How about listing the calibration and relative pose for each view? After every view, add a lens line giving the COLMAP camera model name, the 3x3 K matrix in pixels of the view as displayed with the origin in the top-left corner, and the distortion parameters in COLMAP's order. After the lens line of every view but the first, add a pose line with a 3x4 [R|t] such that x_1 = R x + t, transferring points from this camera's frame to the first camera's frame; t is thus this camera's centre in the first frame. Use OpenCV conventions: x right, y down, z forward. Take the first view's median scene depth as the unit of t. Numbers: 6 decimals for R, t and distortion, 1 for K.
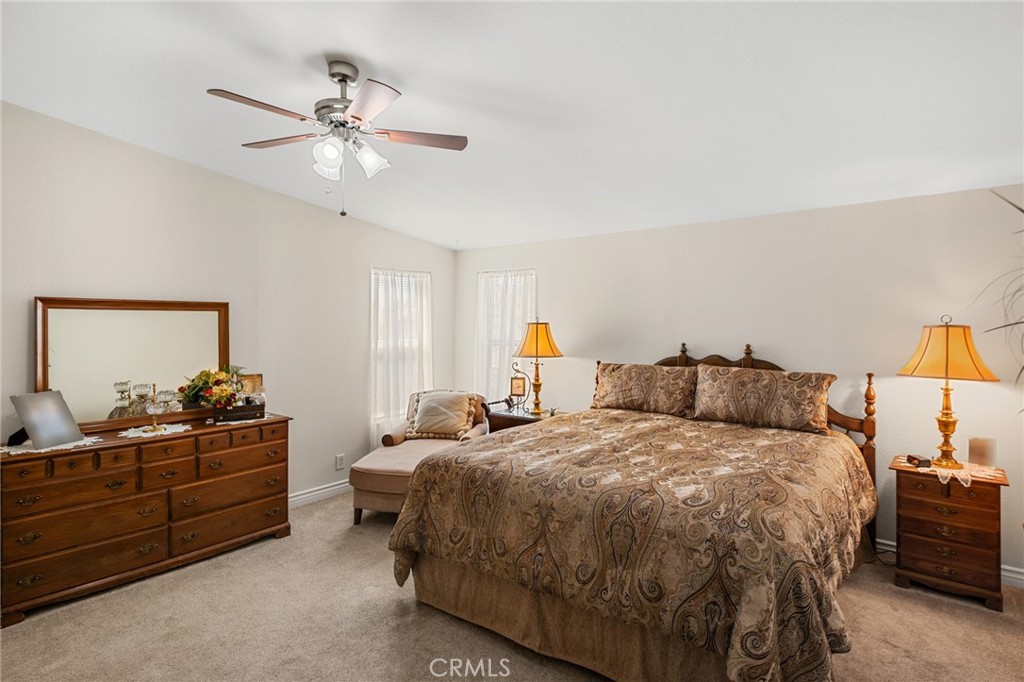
lens RADIAL K [[530.0, 0, 511.6], [0, 530.0, 321.3], [0, 0, 1]] dist [-0.000055, -0.000156]
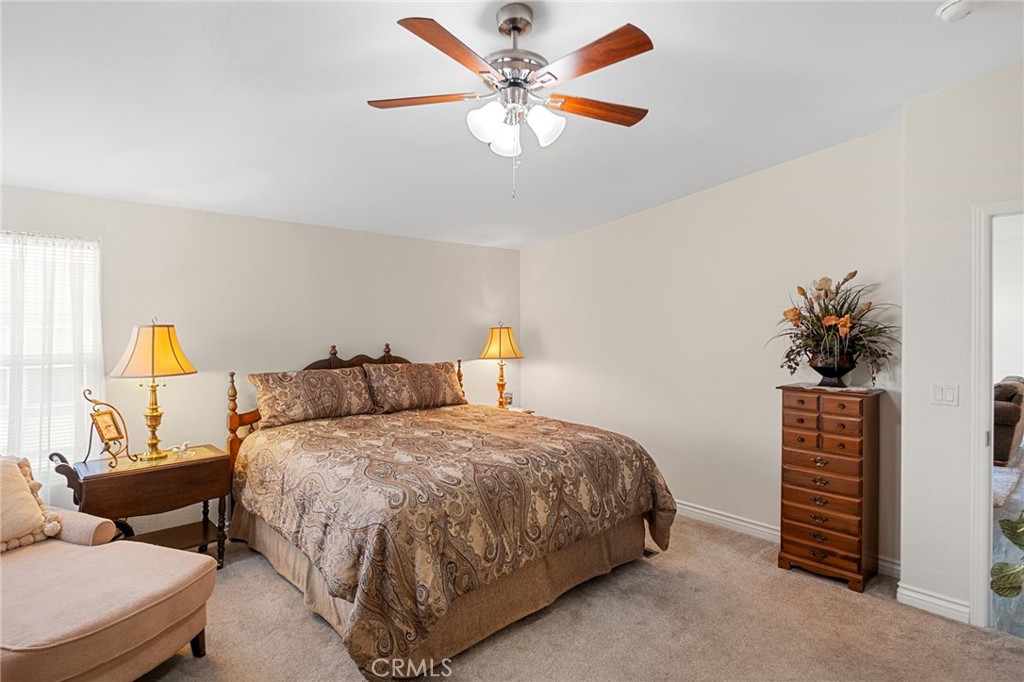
lens RADIAL K [[552.7, 0, 512.1], [0, 552.7, 324.3], [0, 0, 1]] dist [-0.000334, -0.000092]
pose [[0.160322, -0.000446, 0.987065, -0.700551], [-0.006222, 0.999980, 0.001462, -0.002907], [-0.987045, -0.006376, 0.160316, 0.527066]]
